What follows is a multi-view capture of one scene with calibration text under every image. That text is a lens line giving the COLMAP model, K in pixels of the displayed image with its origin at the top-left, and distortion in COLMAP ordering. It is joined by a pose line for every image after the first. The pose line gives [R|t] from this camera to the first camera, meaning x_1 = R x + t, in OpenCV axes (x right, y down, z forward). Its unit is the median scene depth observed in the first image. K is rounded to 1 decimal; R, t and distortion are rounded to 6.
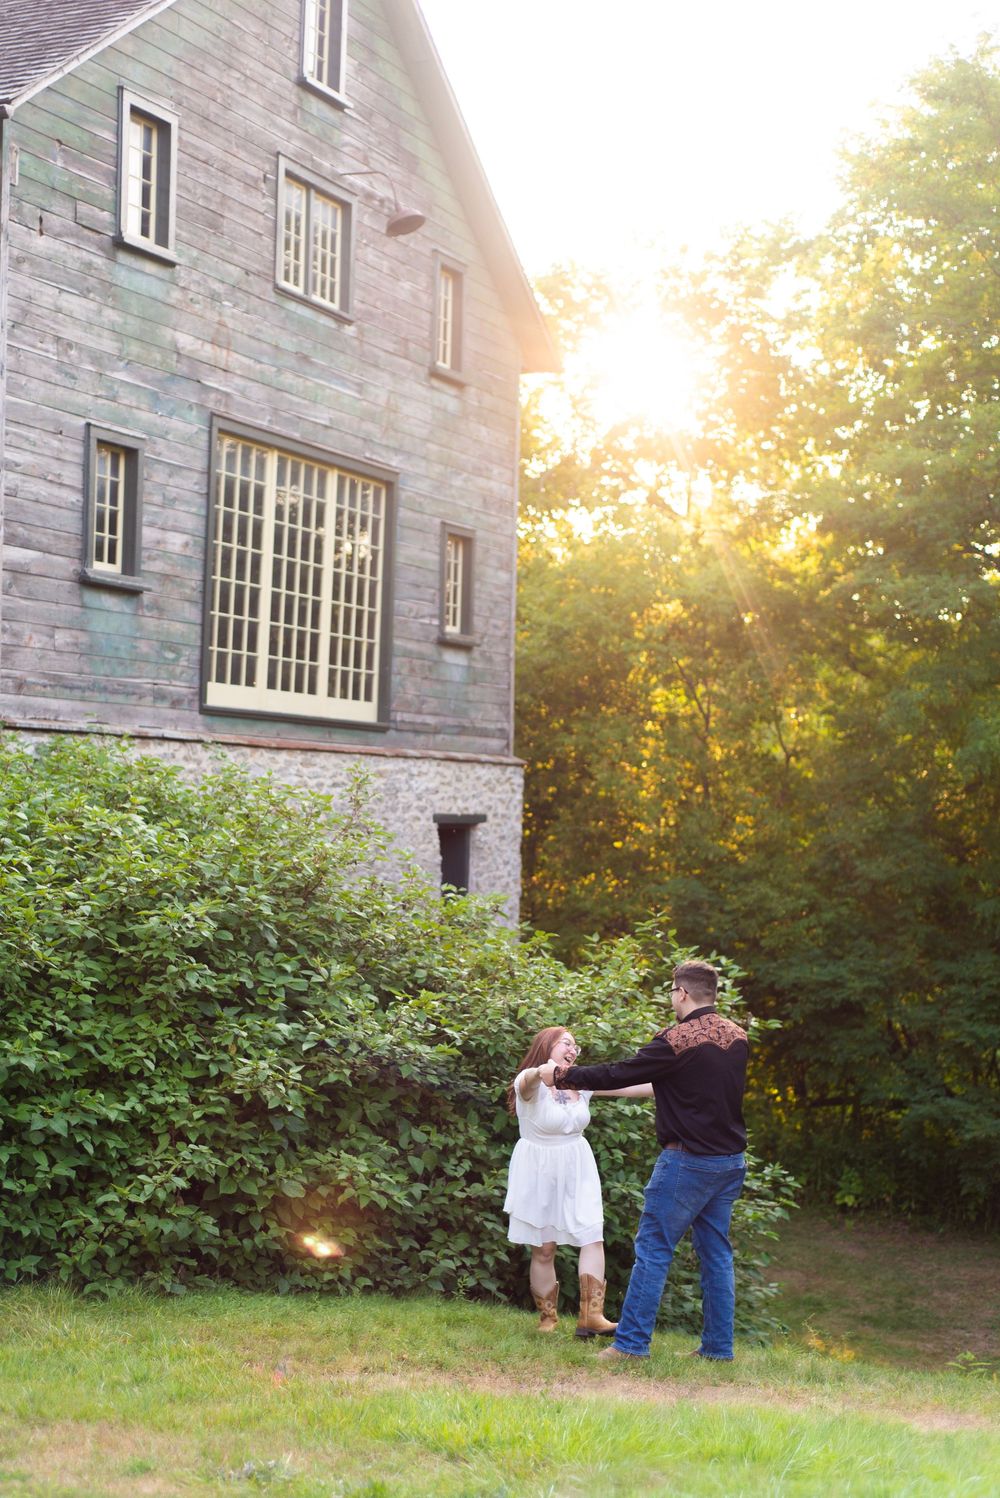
lens RADIAL K [[2165.8, 0, 500.0], [0, 2165.8, 749.0], [0, 0, 1]] dist [0.006870, 0.052466]
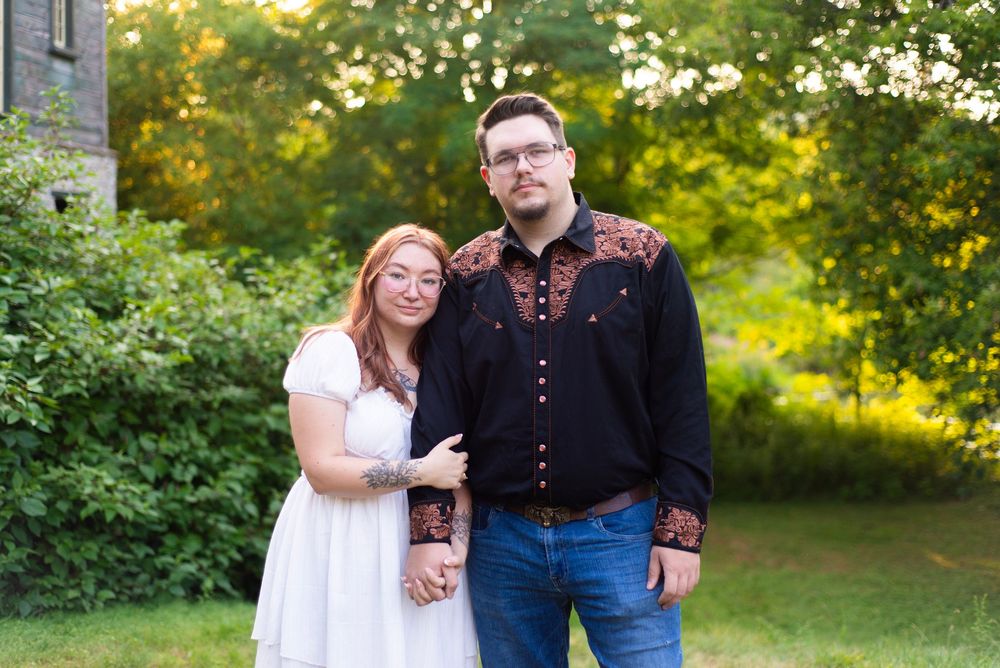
lens RADIAL K [[1445.8, 0, 500.9], [0, 1445.8, 297.4], [0, 0, 1]] dist [0.006870, 0.052466]
pose [[0.955256, -0.026016, 0.294635, -0.077272], [0.000955, 0.996390, 0.084883, 0.053667], [-0.295779, -0.080803, 0.951833, 0.316890]]
